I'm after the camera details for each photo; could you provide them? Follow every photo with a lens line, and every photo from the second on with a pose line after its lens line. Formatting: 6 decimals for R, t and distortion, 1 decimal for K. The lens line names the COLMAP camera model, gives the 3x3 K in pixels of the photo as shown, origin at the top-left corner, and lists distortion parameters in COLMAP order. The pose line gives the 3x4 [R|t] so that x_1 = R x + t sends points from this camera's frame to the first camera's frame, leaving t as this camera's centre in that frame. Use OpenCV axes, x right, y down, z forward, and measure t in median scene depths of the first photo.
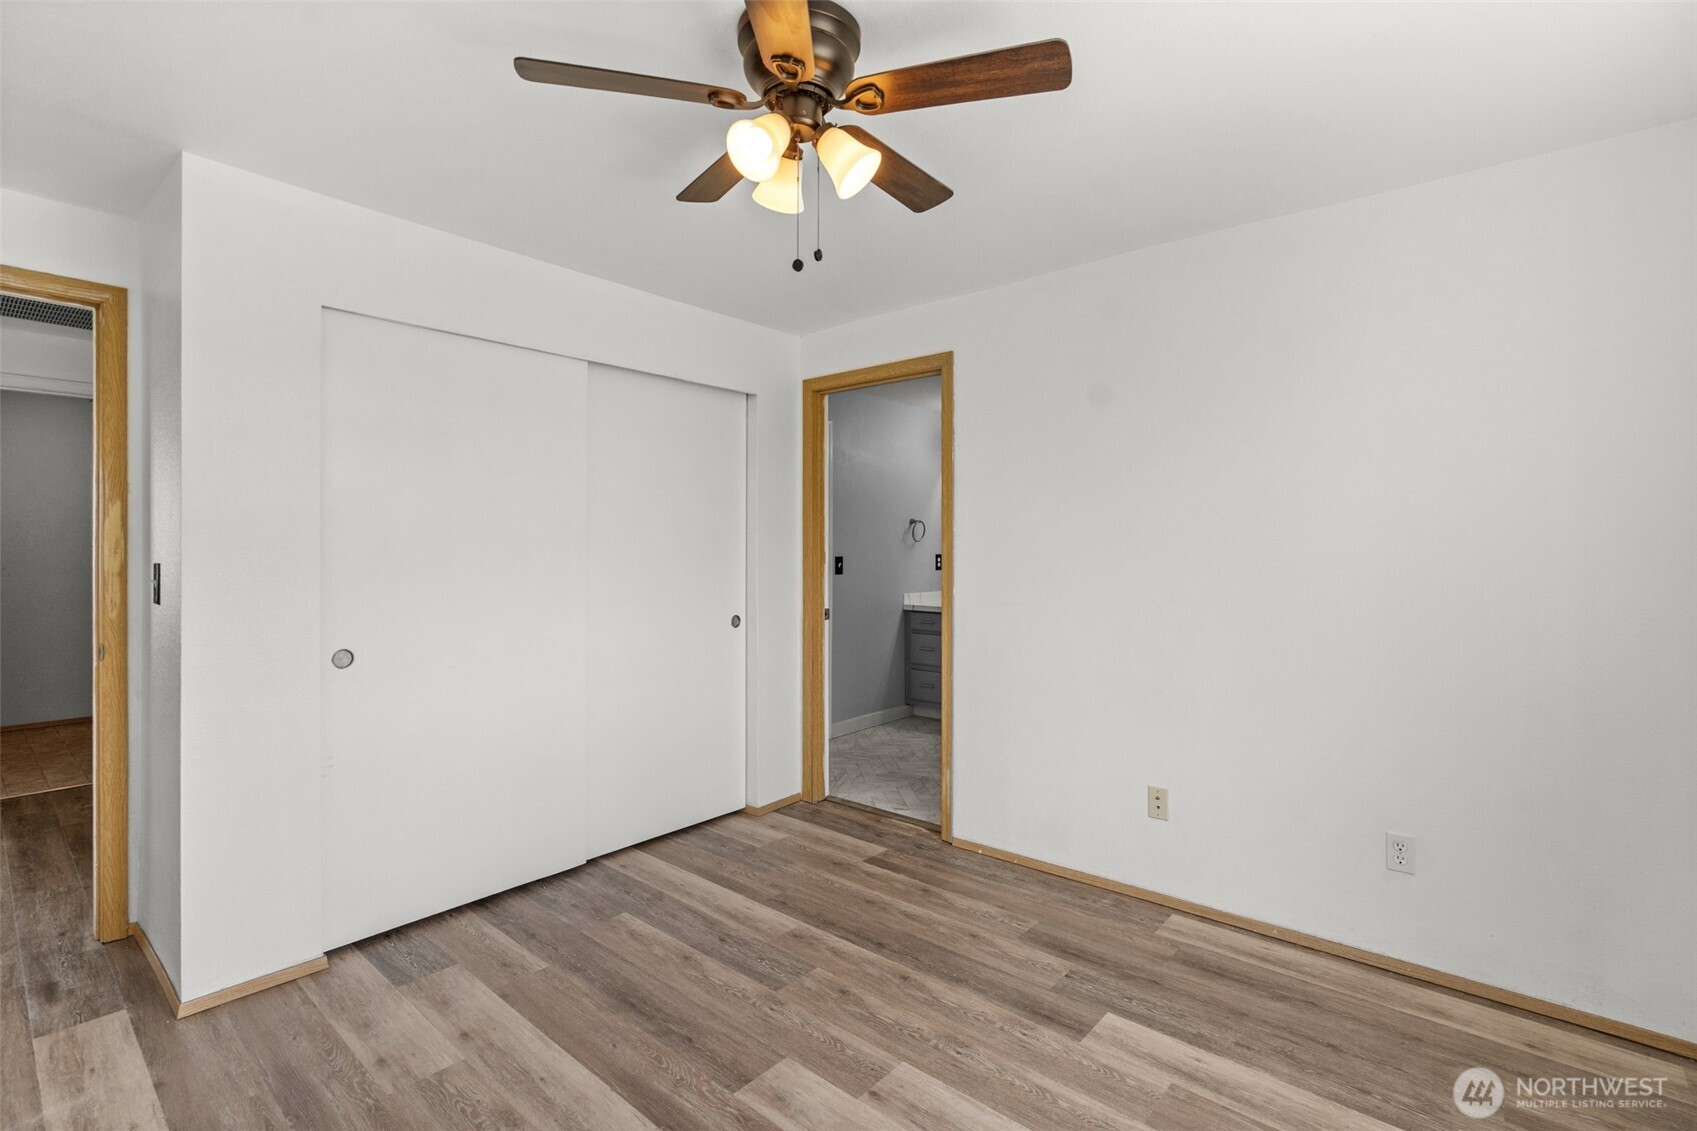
lens RADIAL K [[762.7, 0, 852.5], [0, 762.7, 552.5], [0, 0, 1]] dist [-0.002681, -0.000147]
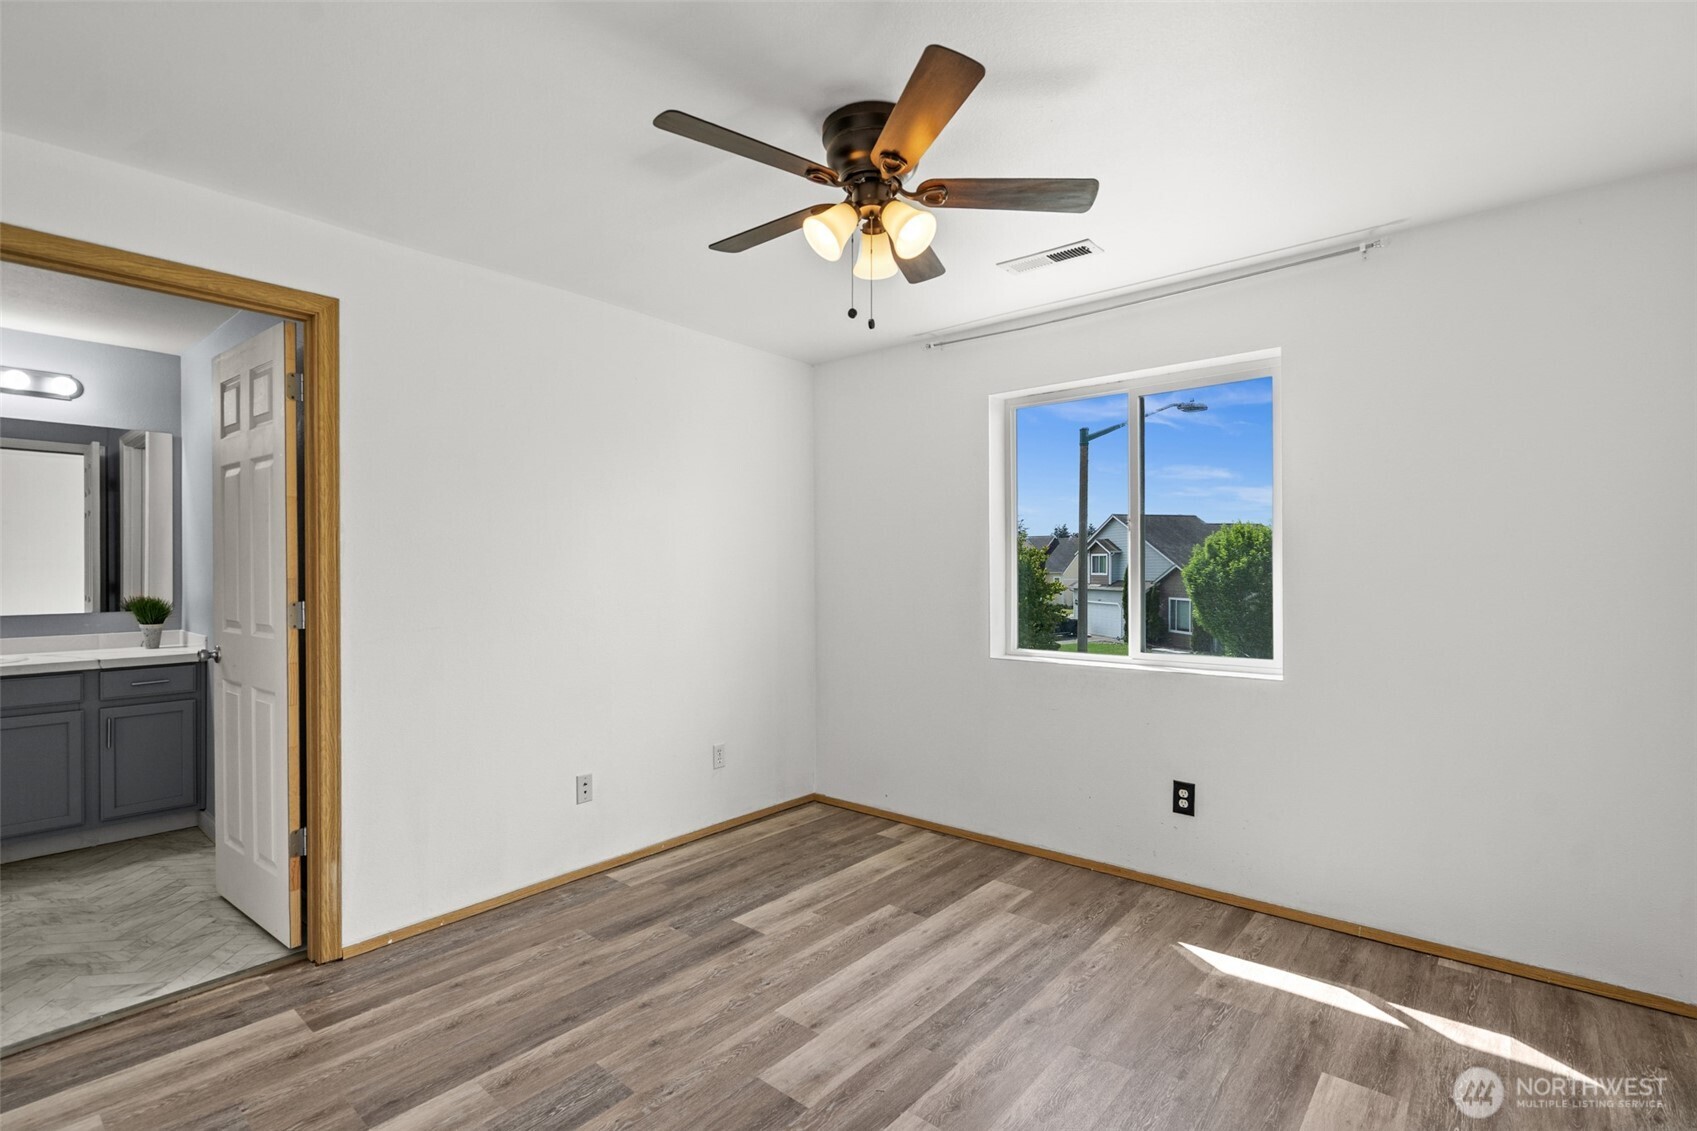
lens RADIAL K [[763.6, 0, 847.2], [0, 763.6, 565.5], [0, 0, 1]] dist [-0.001856, 0.000241]
pose [[0.015230, 0.003042, 0.999879, -0.833609], [0.004402, 0.999985, -0.003109, 0.001400], [-0.999874, 0.004449, 0.015217, 0.669432]]
